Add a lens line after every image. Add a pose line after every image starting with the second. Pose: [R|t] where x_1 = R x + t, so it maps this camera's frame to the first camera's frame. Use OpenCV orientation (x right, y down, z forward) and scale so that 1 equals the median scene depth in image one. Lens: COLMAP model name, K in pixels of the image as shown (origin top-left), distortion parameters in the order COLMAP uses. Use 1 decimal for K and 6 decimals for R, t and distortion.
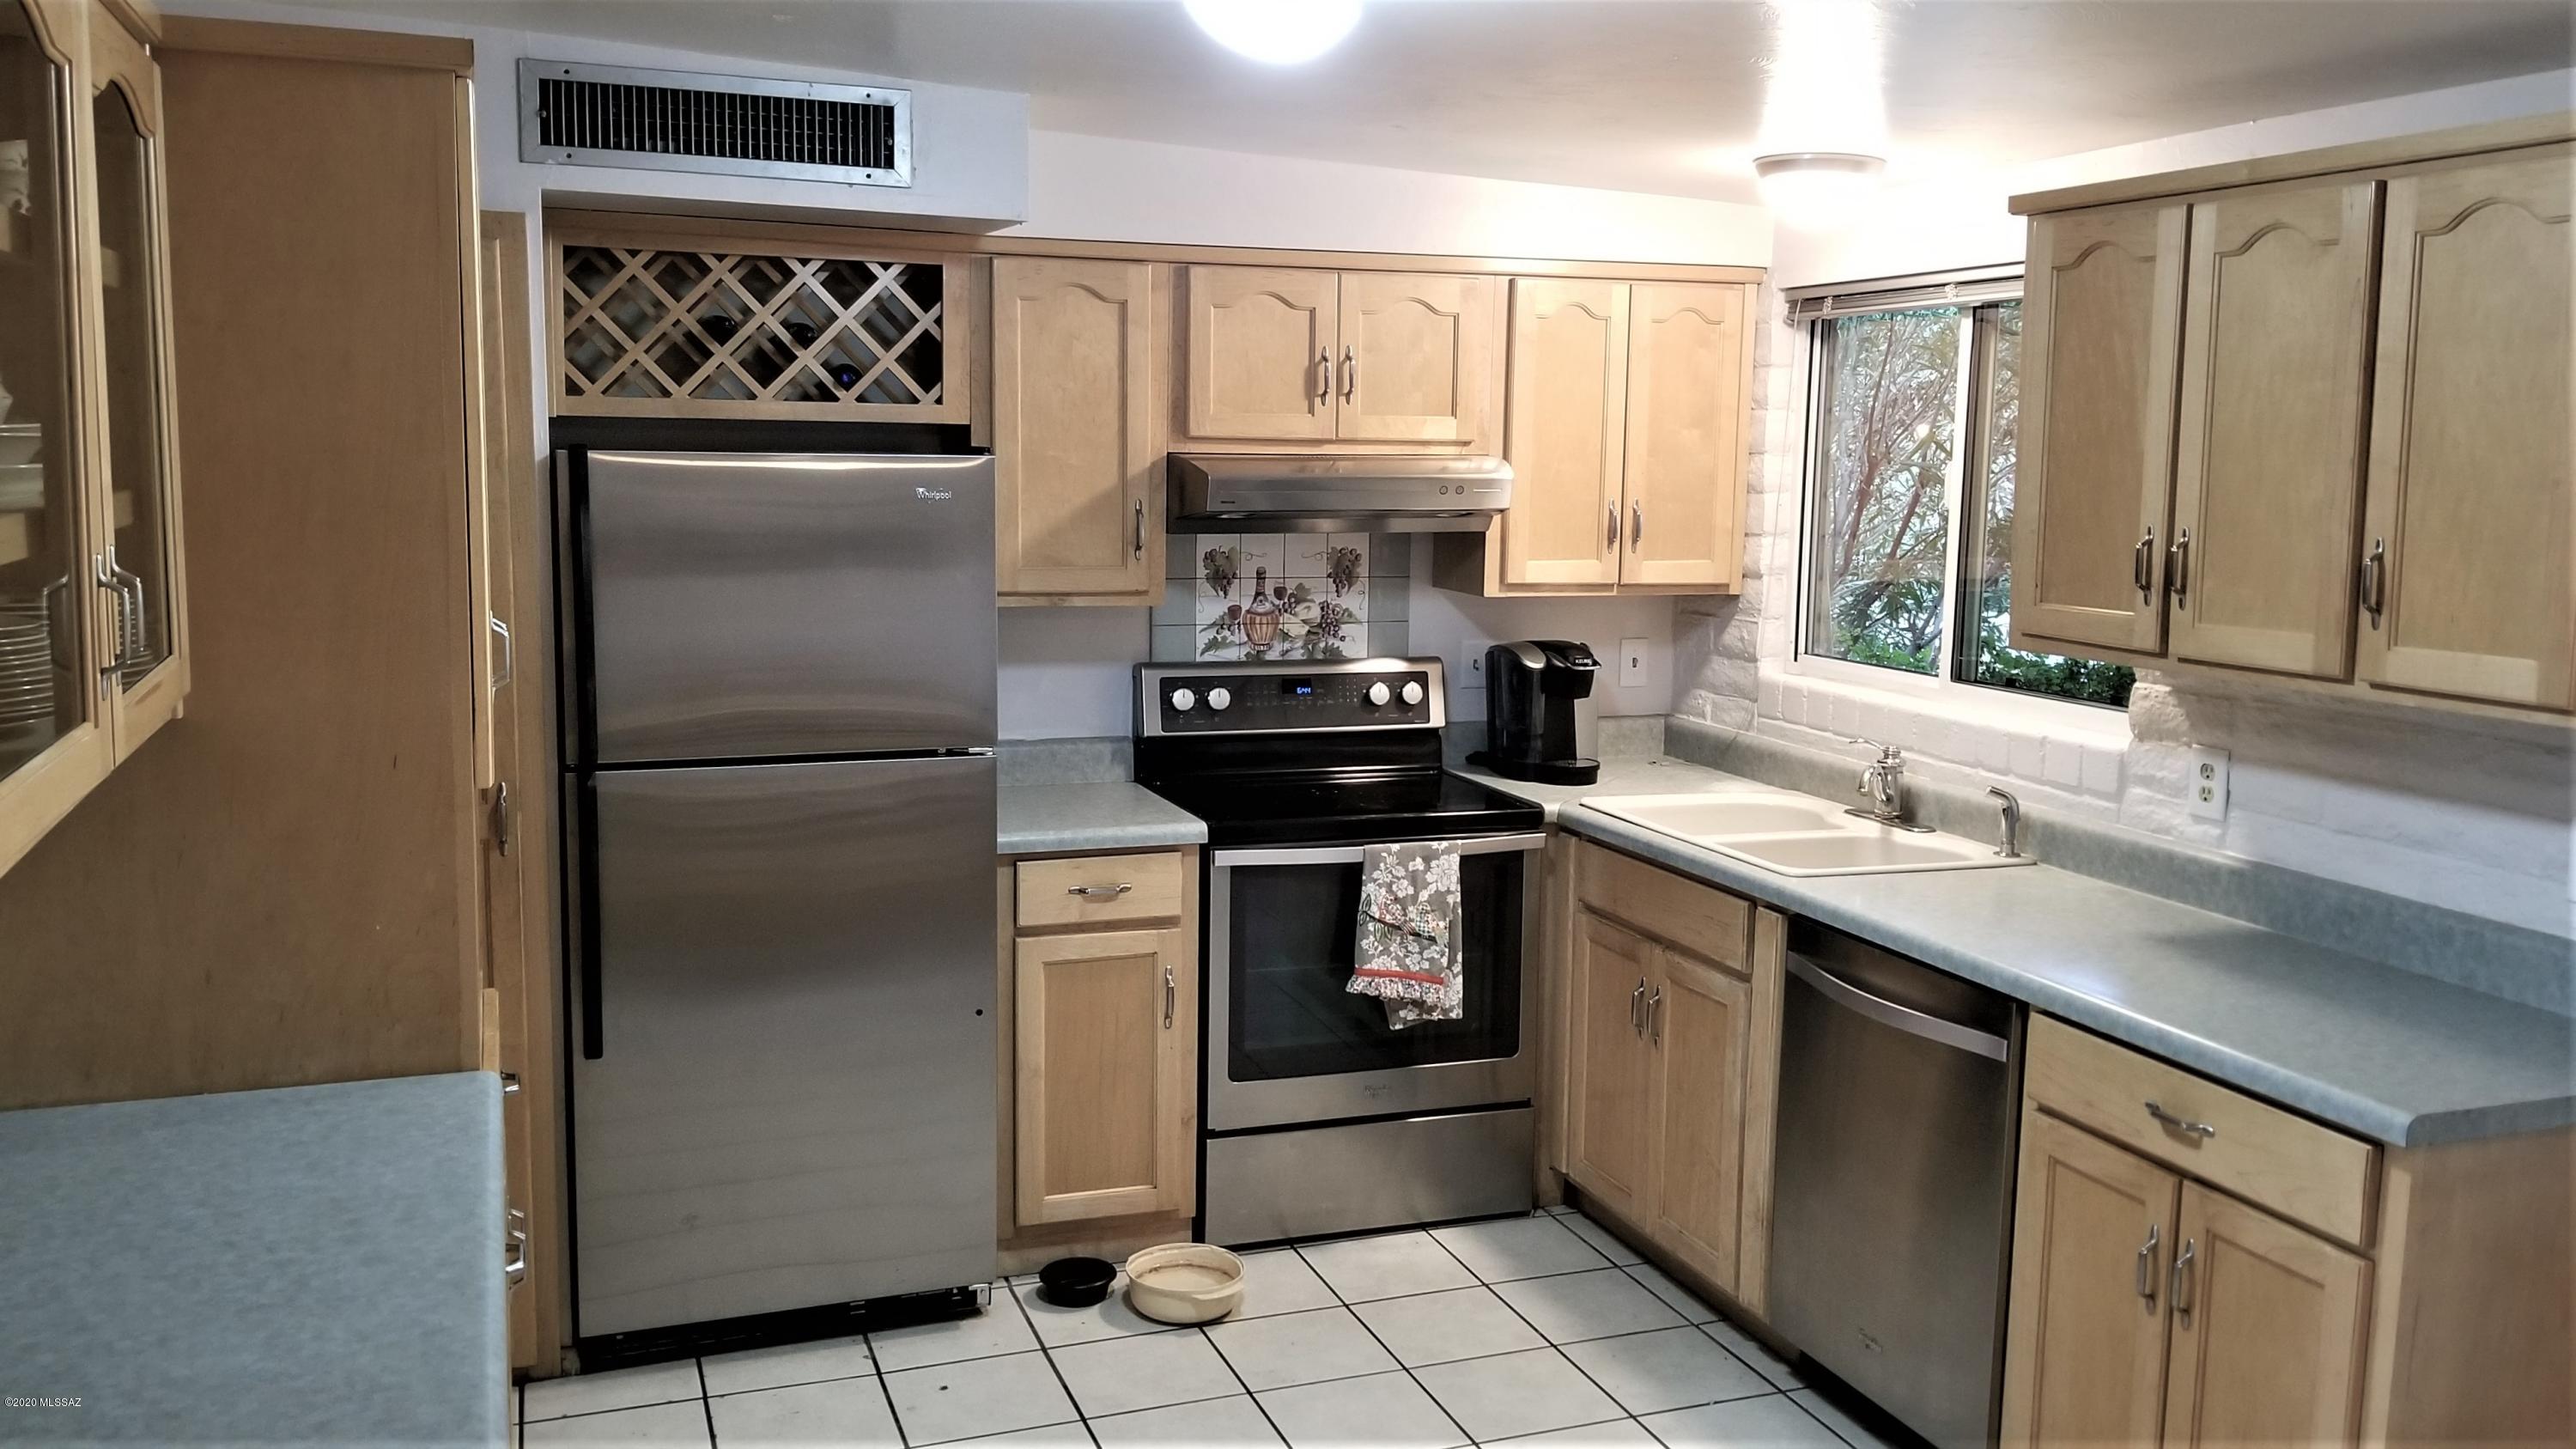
lens RADIAL K [[2102.9, 0, 1287.1], [0, 2102.9, 680.9], [0, 0, 1]] dist [0.097066, -0.000830]
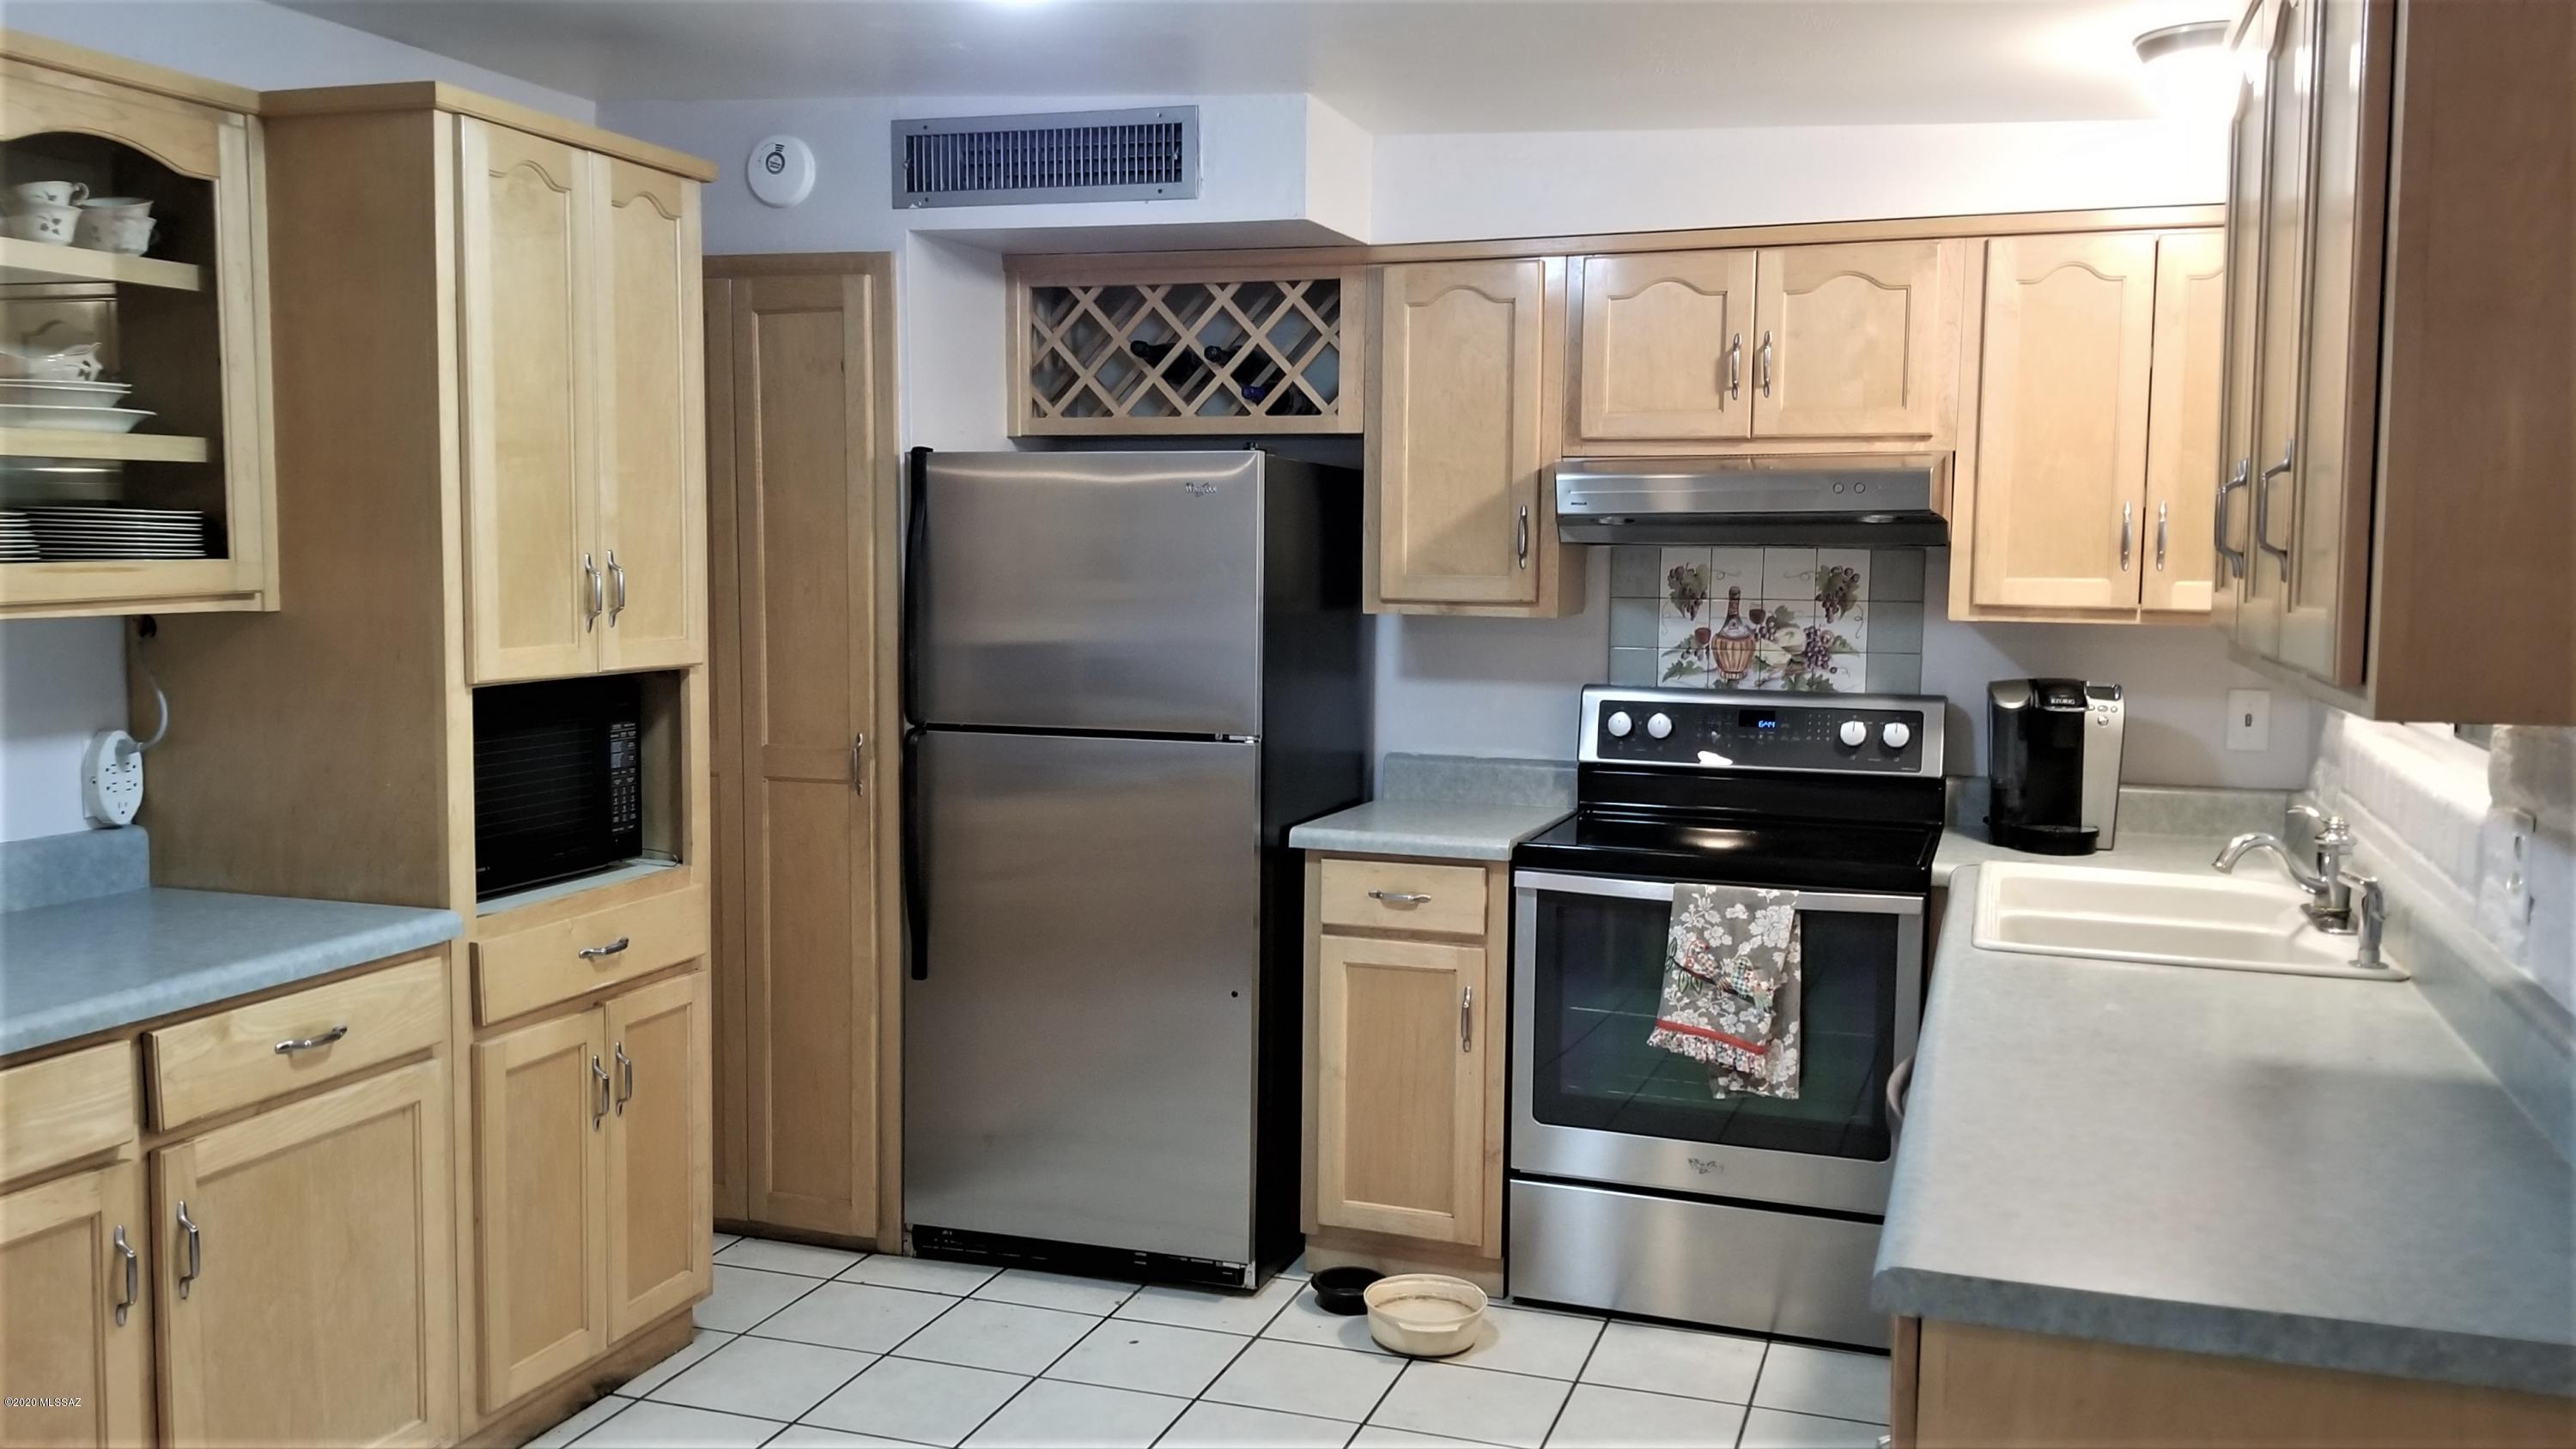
lens RADIAL K [[2048.3, 0, 1288.0], [0, 2048.3, 724.5], [0, 0, 1]] dist [0.091775, -0.001128]
pose [[0.777978, 0.049282, -0.626356, 0.442377], [-0.070676, 0.997456, -0.009305, 0.030303], [0.624304, 0.051508, 0.779482, 0.210139]]
